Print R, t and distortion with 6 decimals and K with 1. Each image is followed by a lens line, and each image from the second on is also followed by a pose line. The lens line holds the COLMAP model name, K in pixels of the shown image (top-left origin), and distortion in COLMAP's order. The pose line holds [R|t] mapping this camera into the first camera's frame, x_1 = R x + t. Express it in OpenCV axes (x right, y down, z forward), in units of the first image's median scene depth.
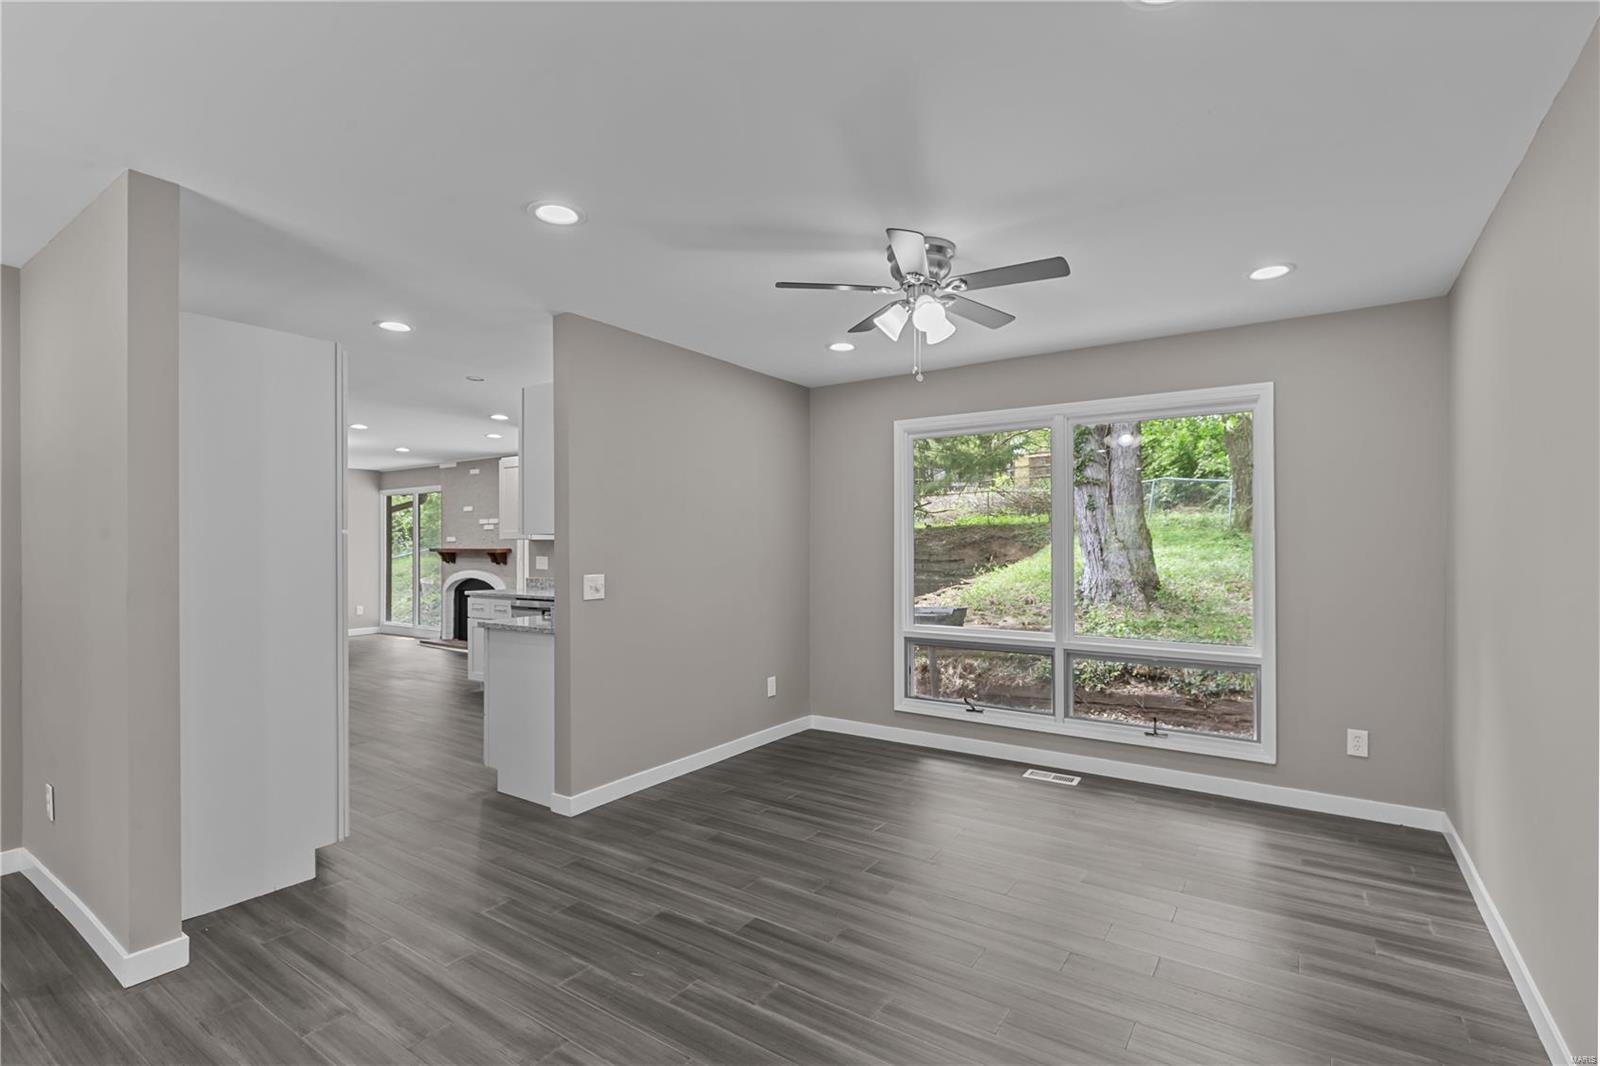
lens RADIAL K [[742.8, 0, 810.3], [0, 742.8, 546.6], [0, 0, 1]] dist [0.003119, -0.000615]
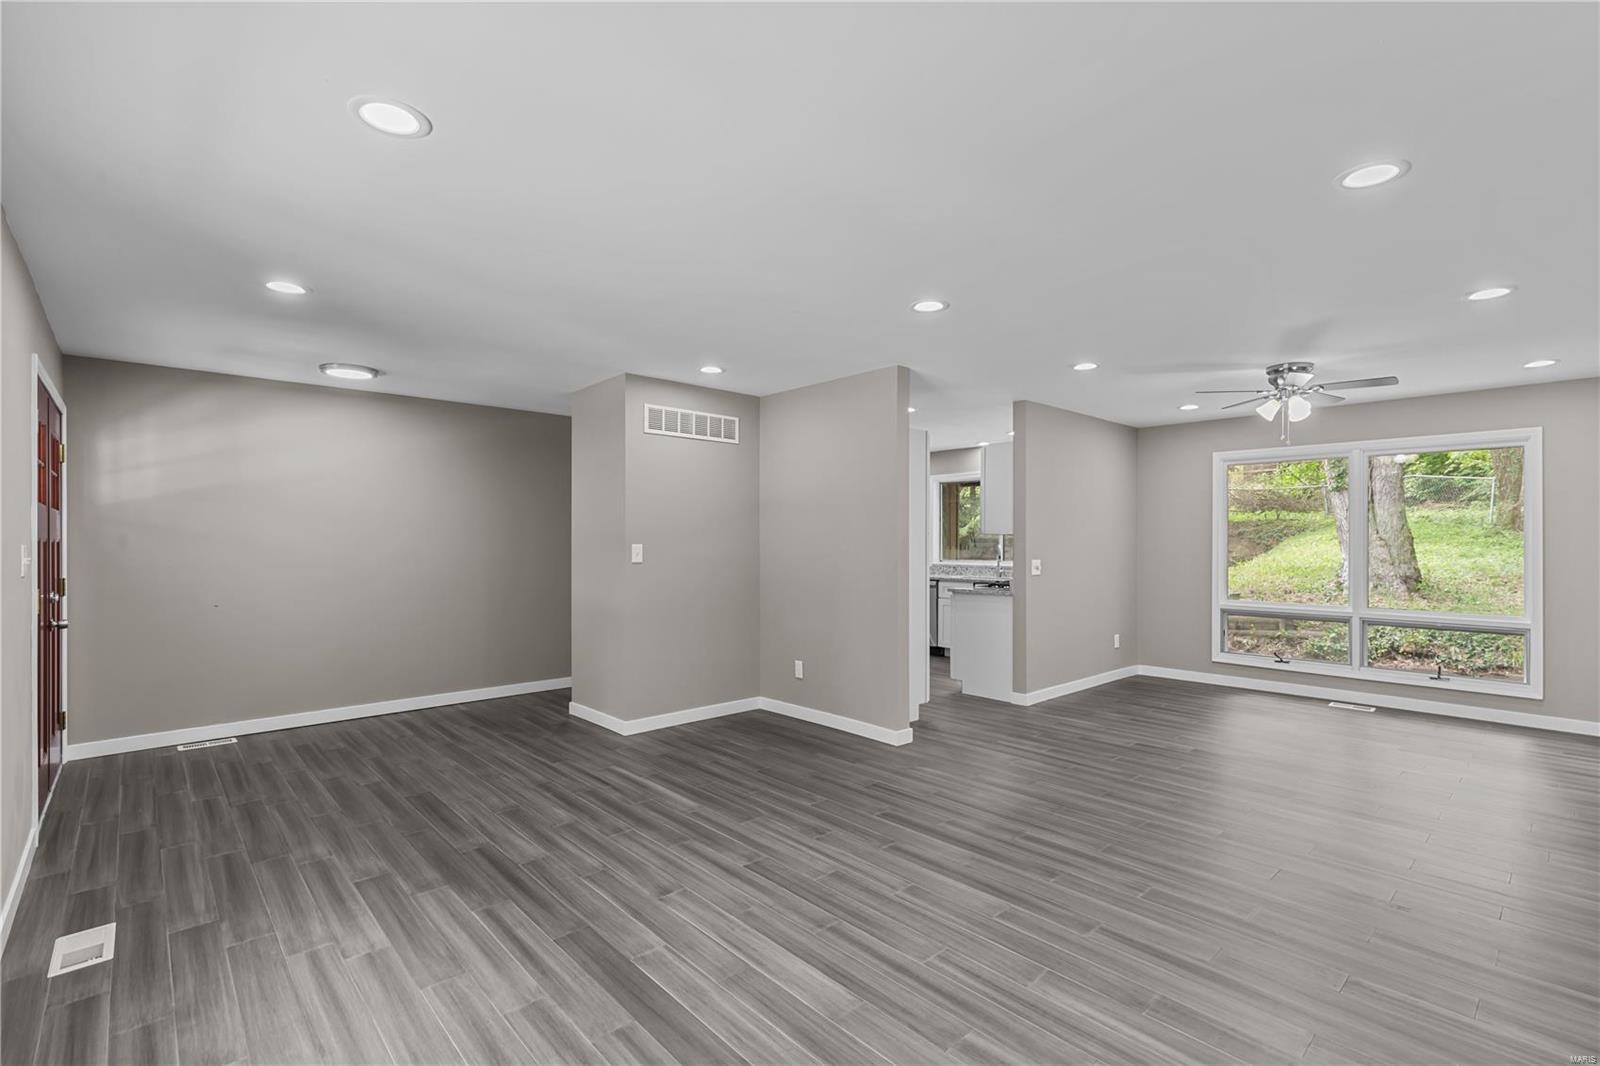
lens RADIAL K [[732.4, 0, 811.0], [0, 732.4, 542.5], [0, 0, 1]] dist [0.003387, 0.000466]
pose [[0.974107, 0.005318, -0.226026, -0.220181], [-0.005027, 0.999986, 0.001864, -0.000213], [0.226033, -0.000680, 0.974120, -0.359023]]
